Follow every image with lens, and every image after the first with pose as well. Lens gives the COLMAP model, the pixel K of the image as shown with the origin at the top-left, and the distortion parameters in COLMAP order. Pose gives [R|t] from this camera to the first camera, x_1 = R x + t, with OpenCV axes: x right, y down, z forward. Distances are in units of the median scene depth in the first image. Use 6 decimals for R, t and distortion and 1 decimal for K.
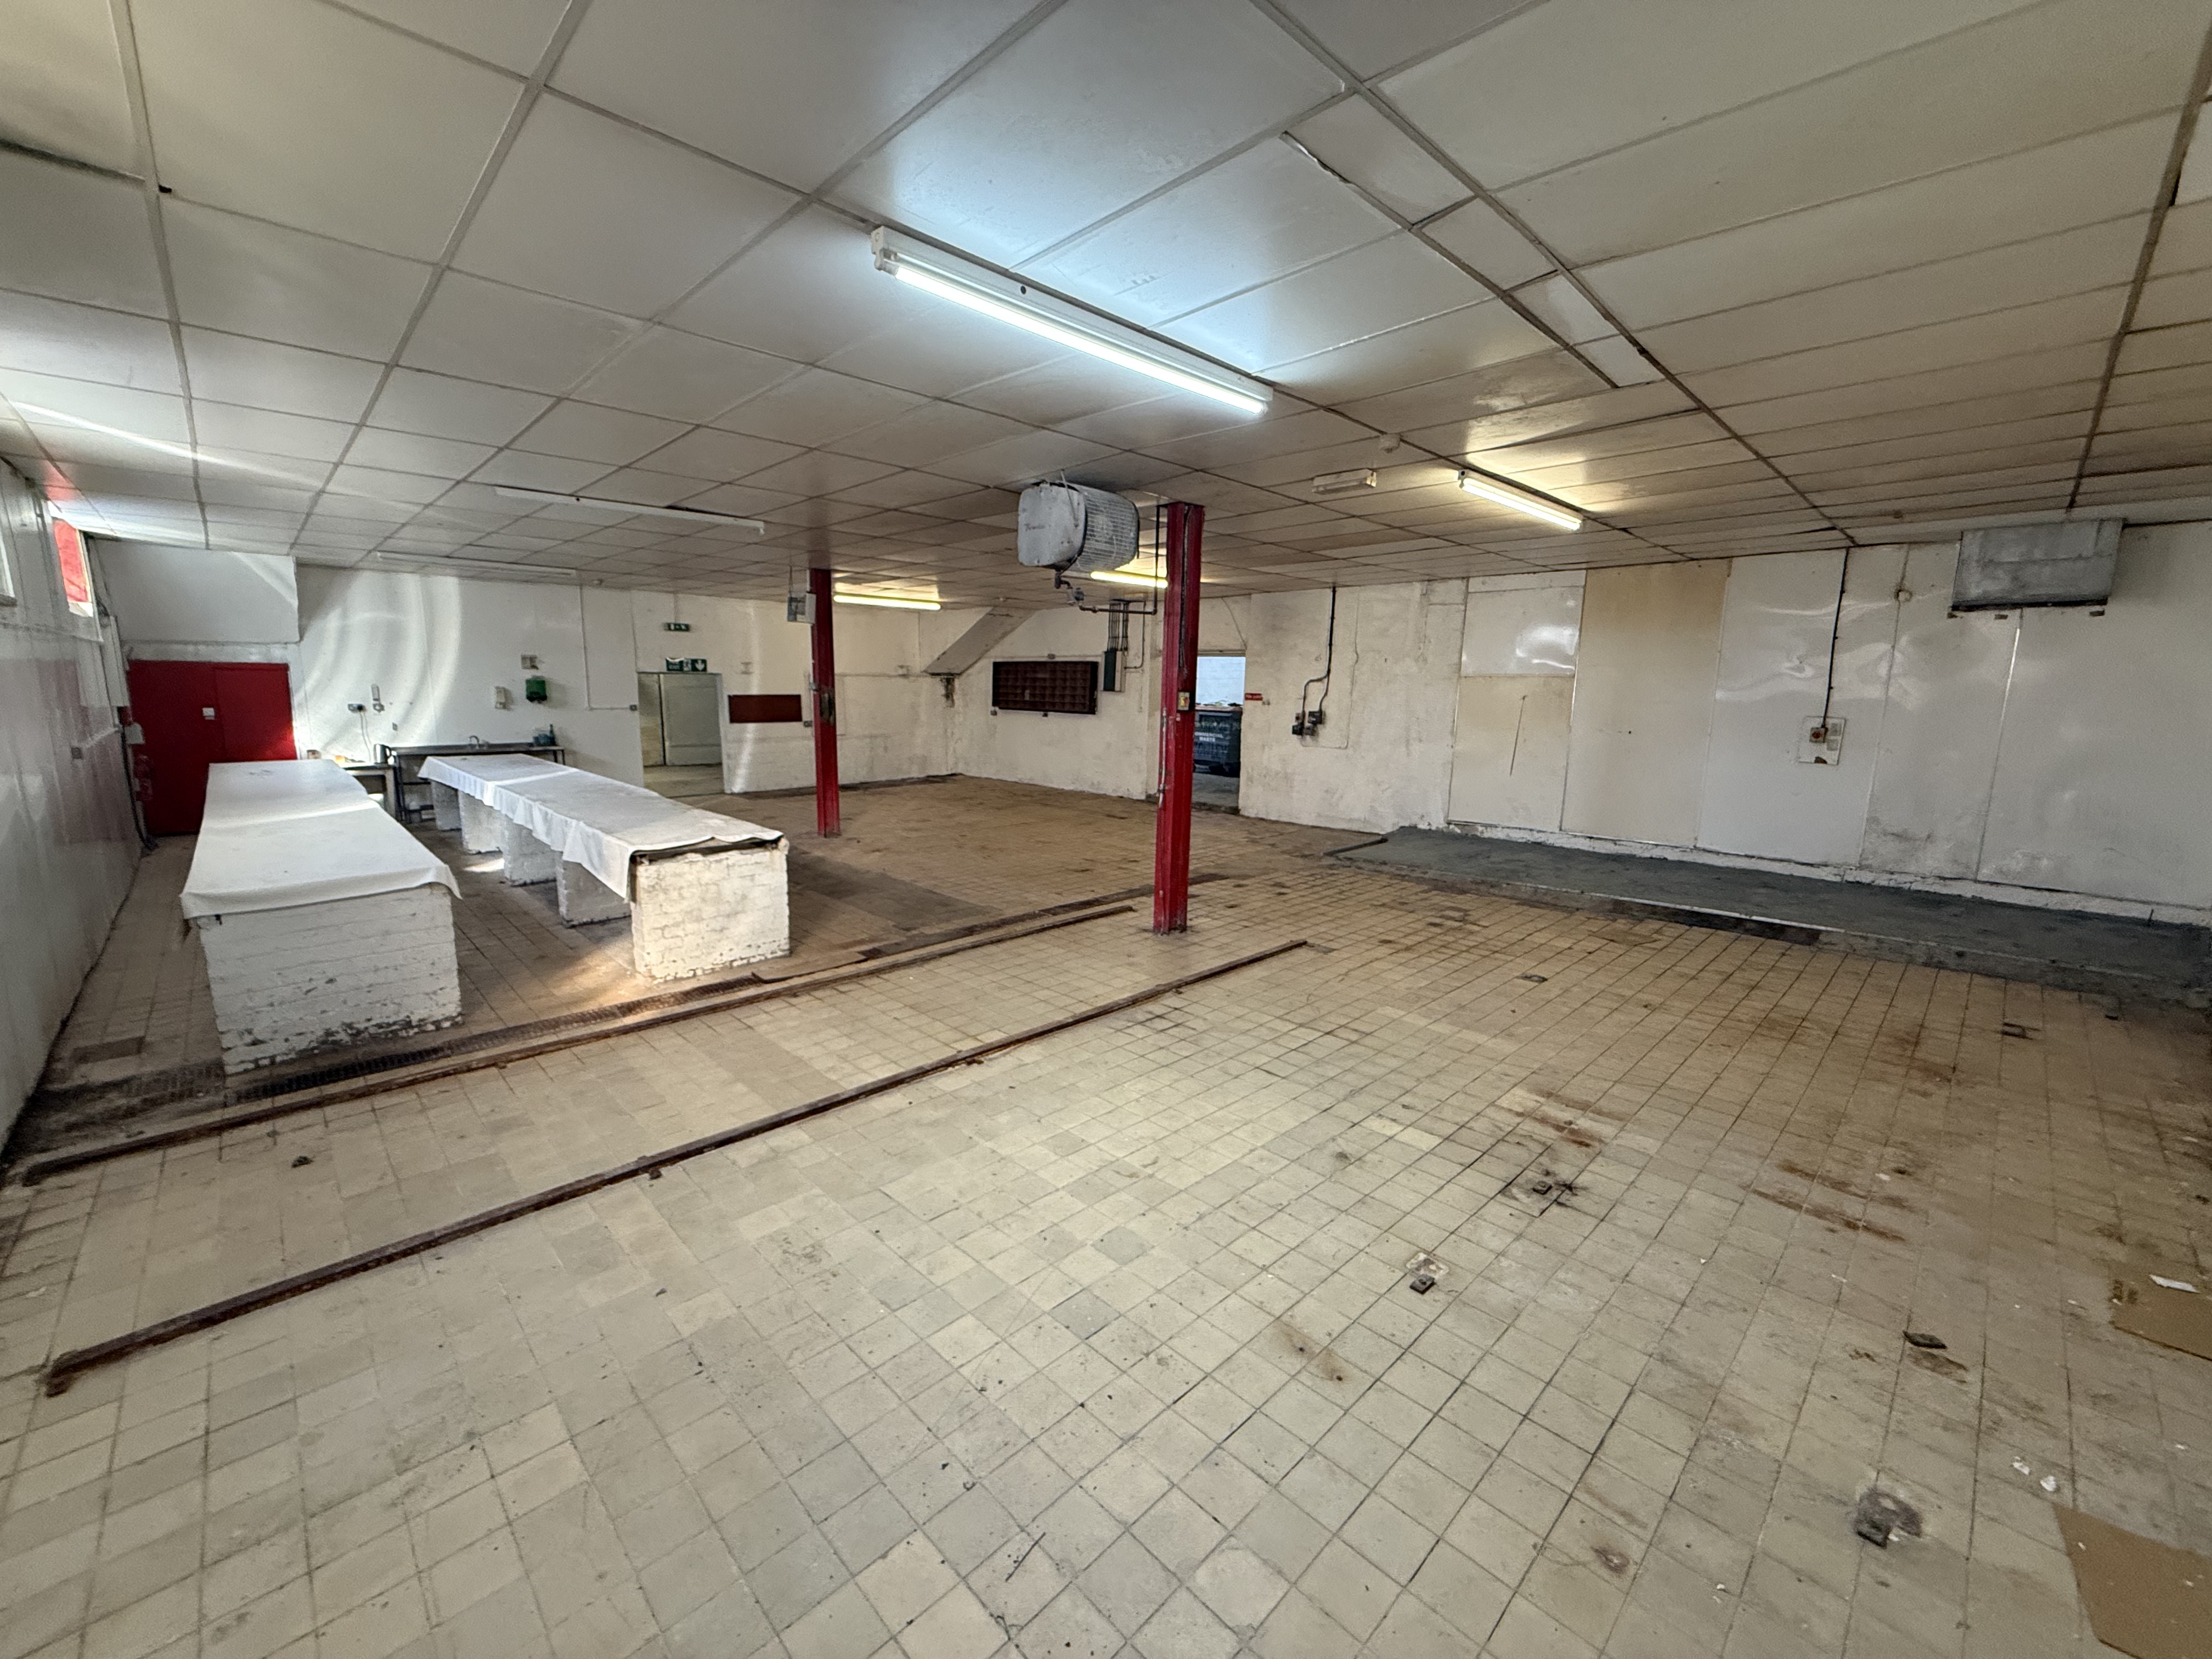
lens RADIAL K [[882.4, 0, 1102.6], [0, 882.4, 828.1], [0, 0, 1]] dist [-0.001355, 0.000062]
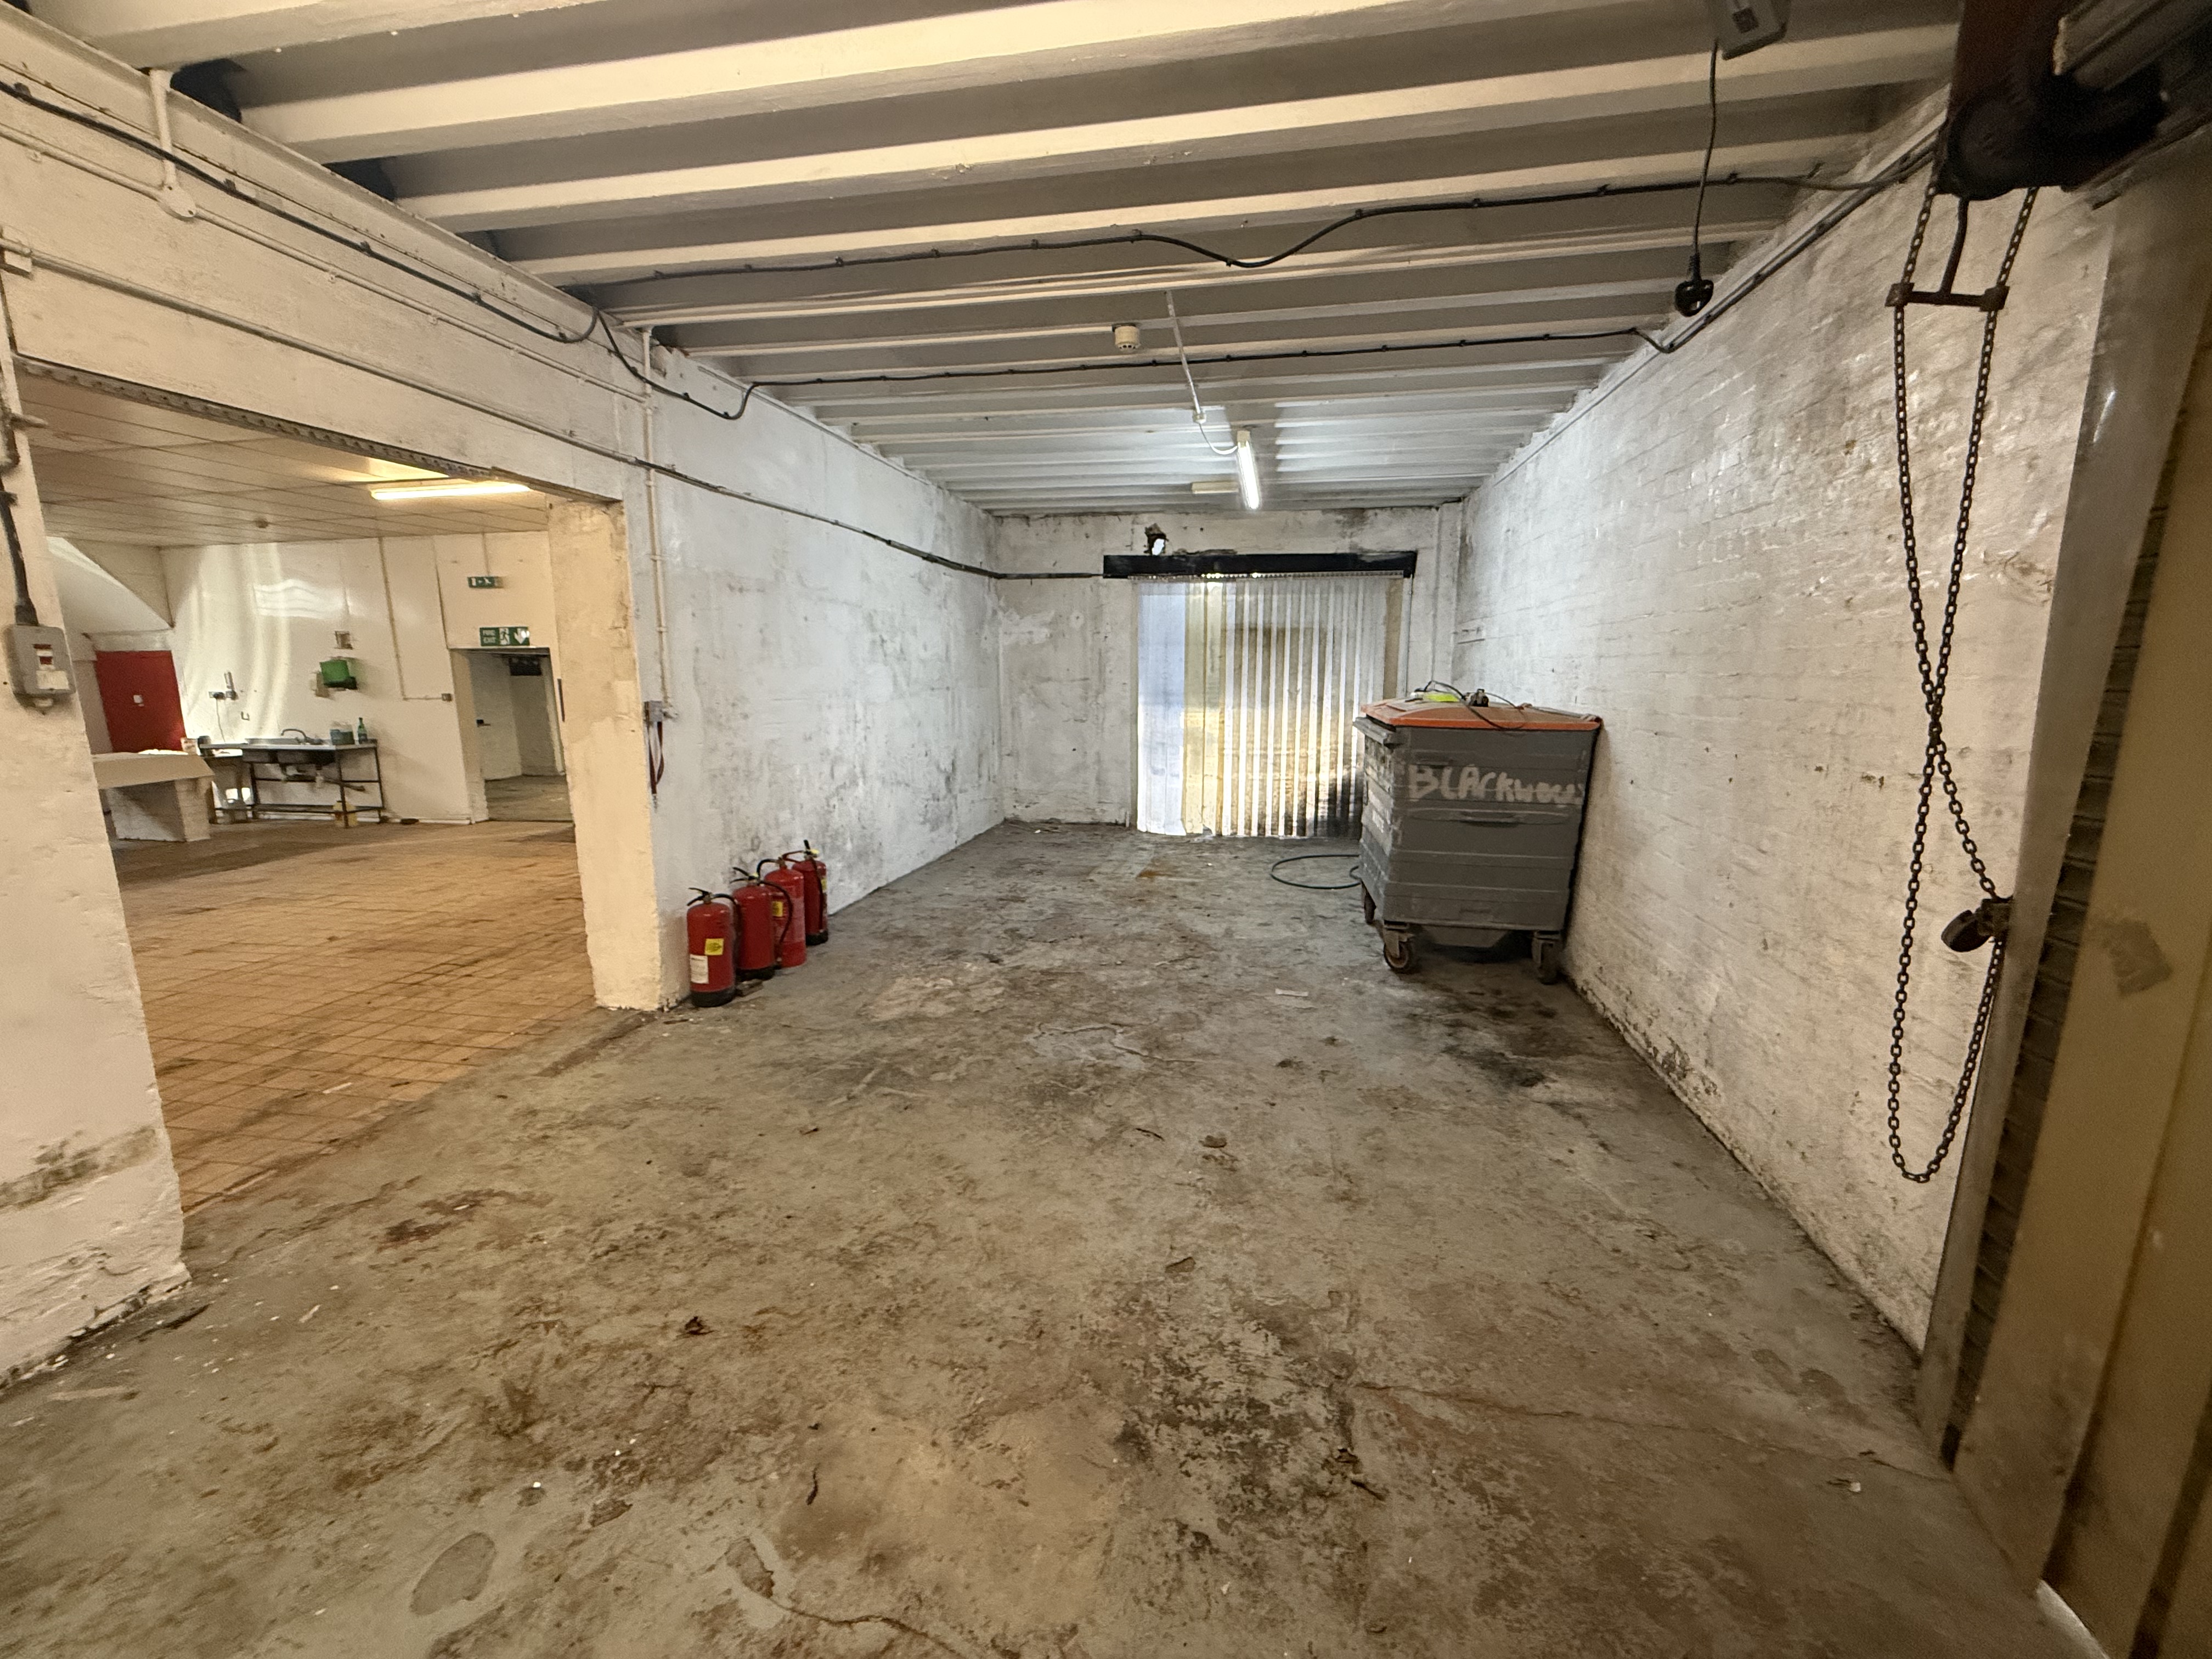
lens RADIAL K [[882.4, 0, 1102.6], [0, 882.4, 828.1], [0, 0, 1]] dist [-0.001355, 0.000062]
pose [[0.570666, 0.130752, -0.810706, 0.475534], [-0.115946, 0.990182, 0.078083, -0.178589], [0.812956, 0.049439, 0.580223, 1.223020]]
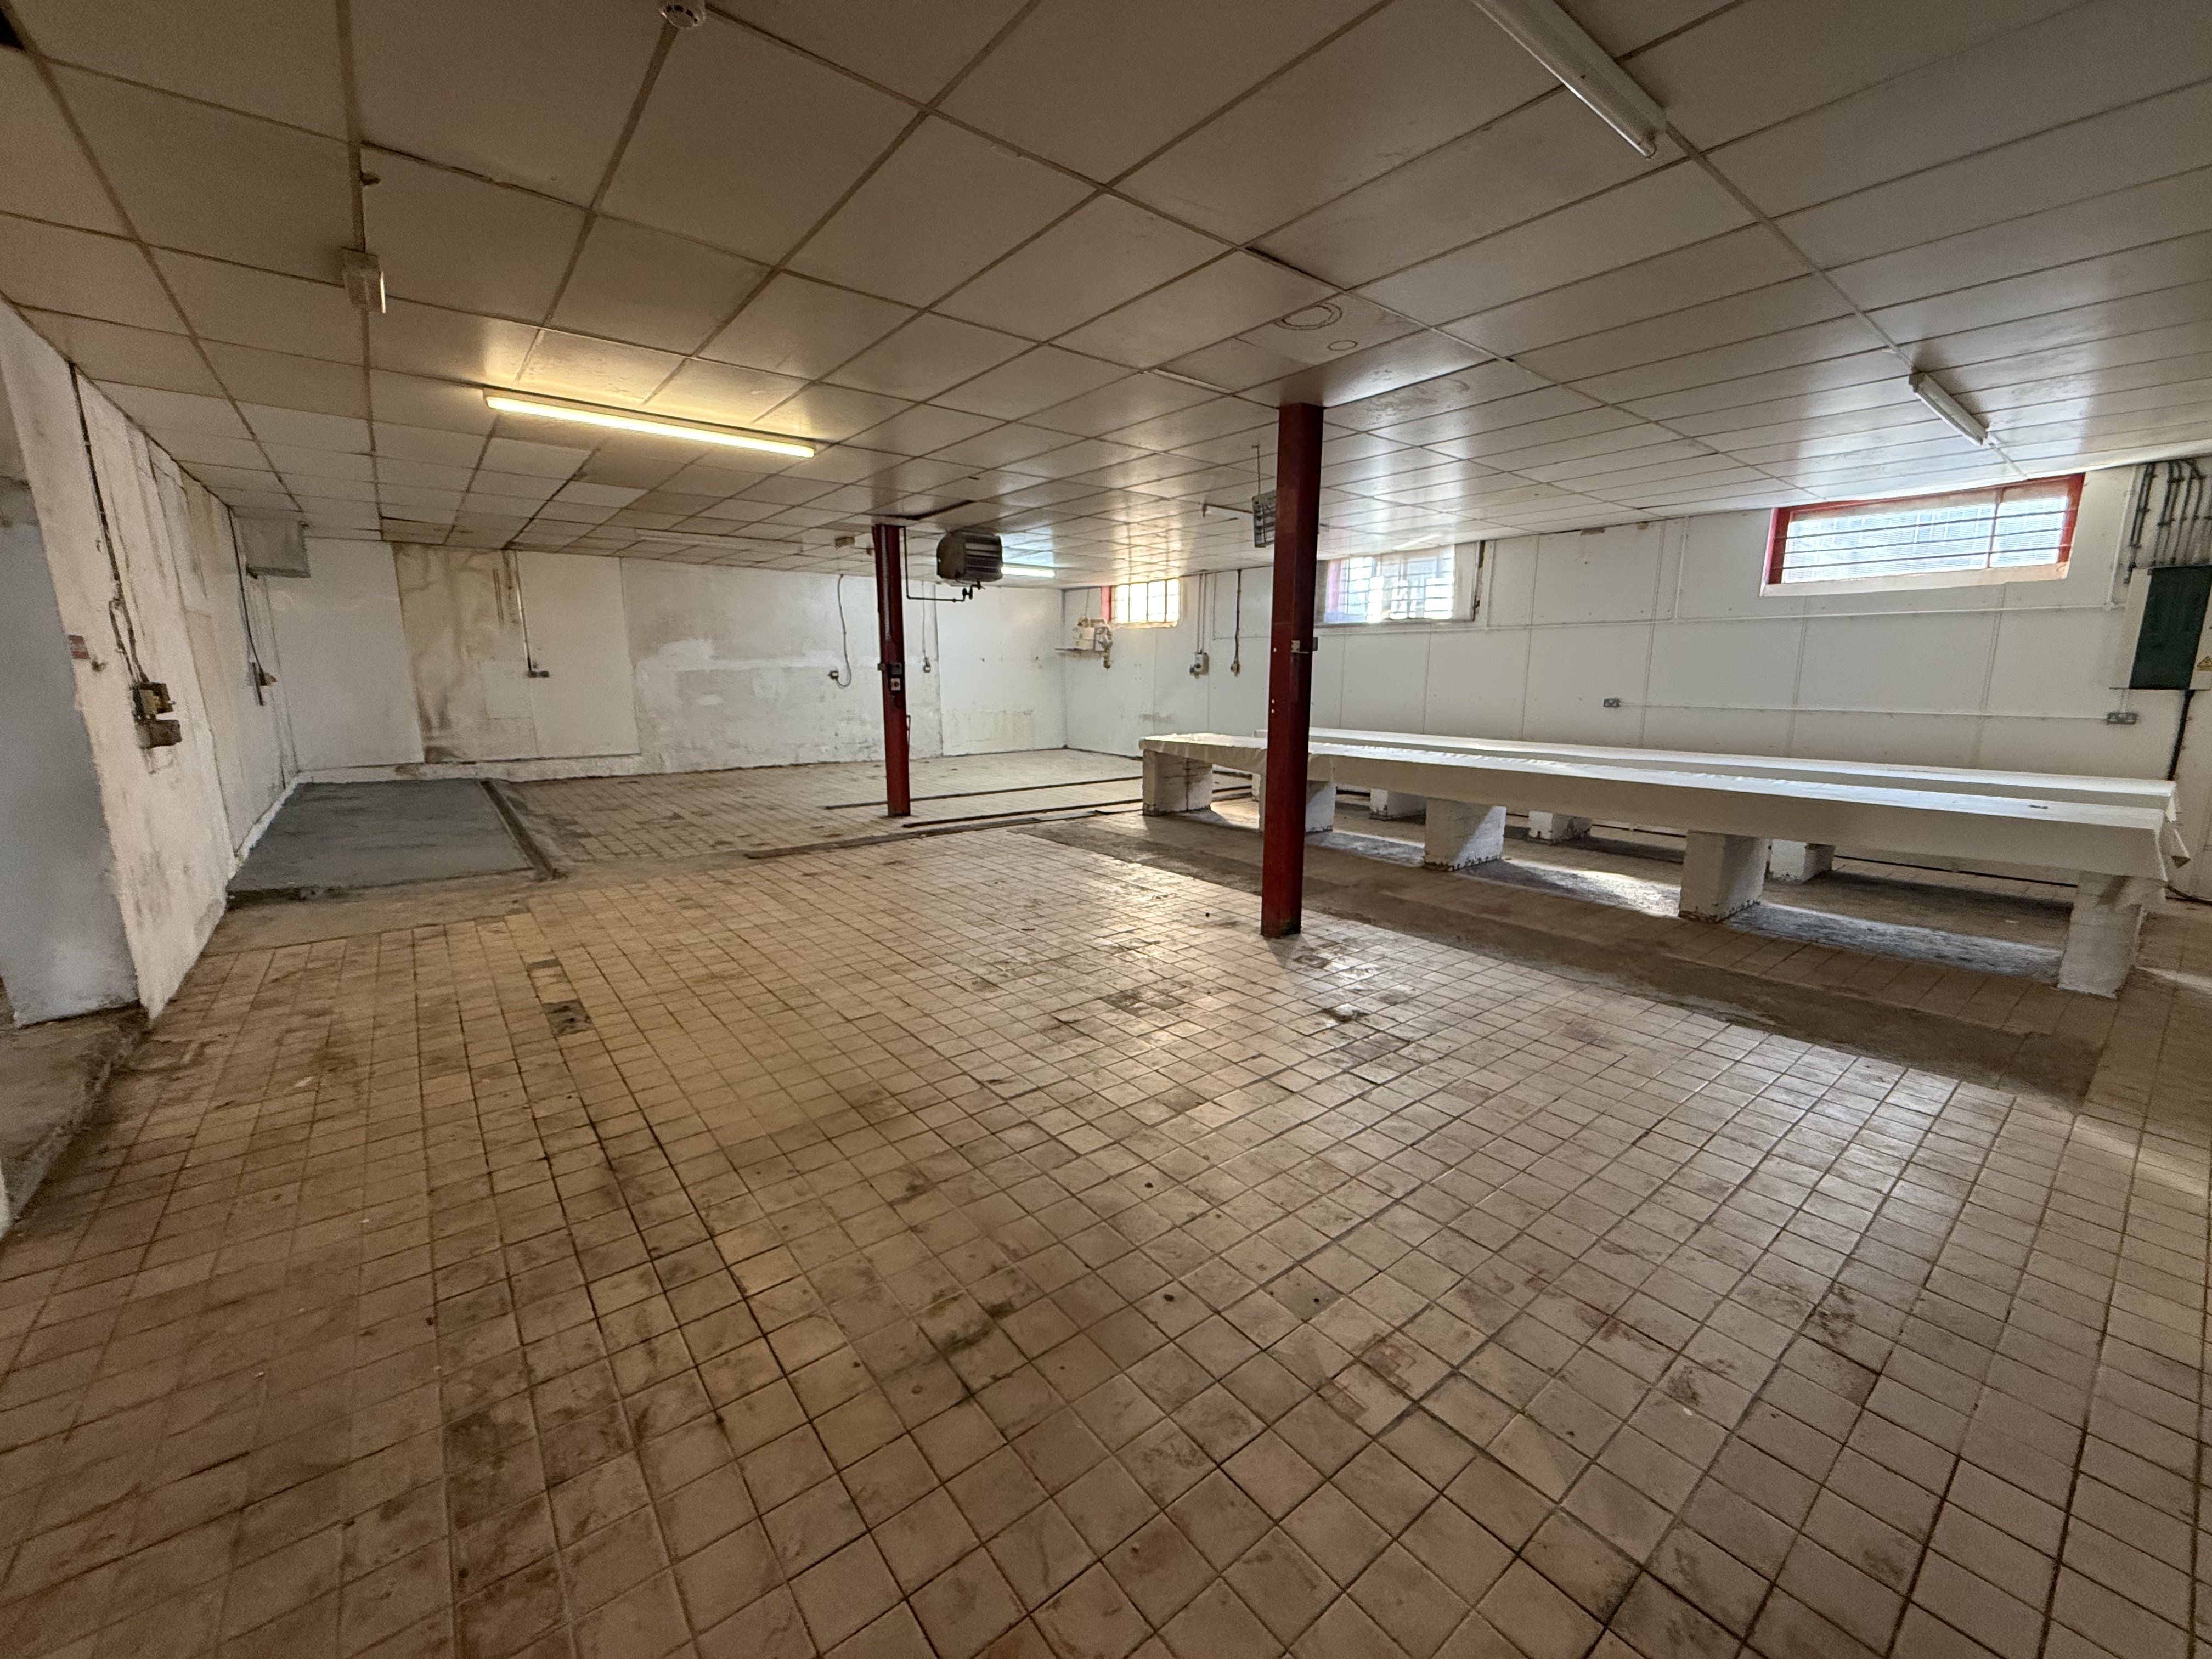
lens RADIAL K [[882.4, 0, 1102.6], [0, 882.4, 828.1], [0, 0, 1]] dist [-0.001355, 0.000062]
pose [[-0.994781, -0.031535, 0.097041, -0.240655], [0.002428, 0.943461, 0.331476, -0.216761], [-0.102007, 0.329982, -0.938460, 1.423750]]
